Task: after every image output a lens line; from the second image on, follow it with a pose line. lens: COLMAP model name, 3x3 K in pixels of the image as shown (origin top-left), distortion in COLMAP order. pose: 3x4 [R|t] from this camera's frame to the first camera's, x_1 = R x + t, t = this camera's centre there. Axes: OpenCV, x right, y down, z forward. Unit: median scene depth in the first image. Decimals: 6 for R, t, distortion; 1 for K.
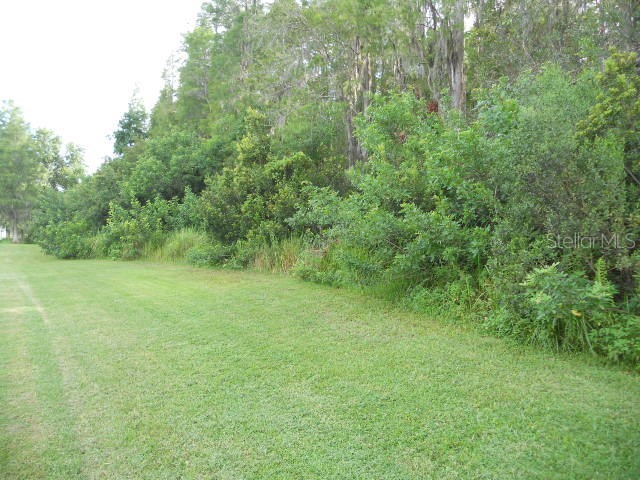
lens RADIAL K [[493.5, 0, 319.0], [0, 493.5, 239.4], [0, 0, 1]] dist [-0.028708, -0.019140]
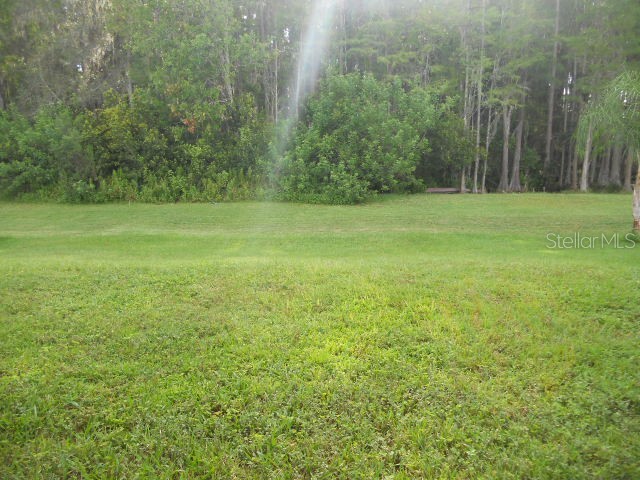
lens RADIAL K [[493.5, 0, 319.7], [0, 493.5, 242.1], [0, 0, 1]] dist [-0.028708, -0.019140]
pose [[0.560930, -0.177733, 0.808560, -1.610822], [0.022536, 0.979599, 0.199696, -0.195913], [-0.827557, -0.093793, 0.553491, -2.665857]]
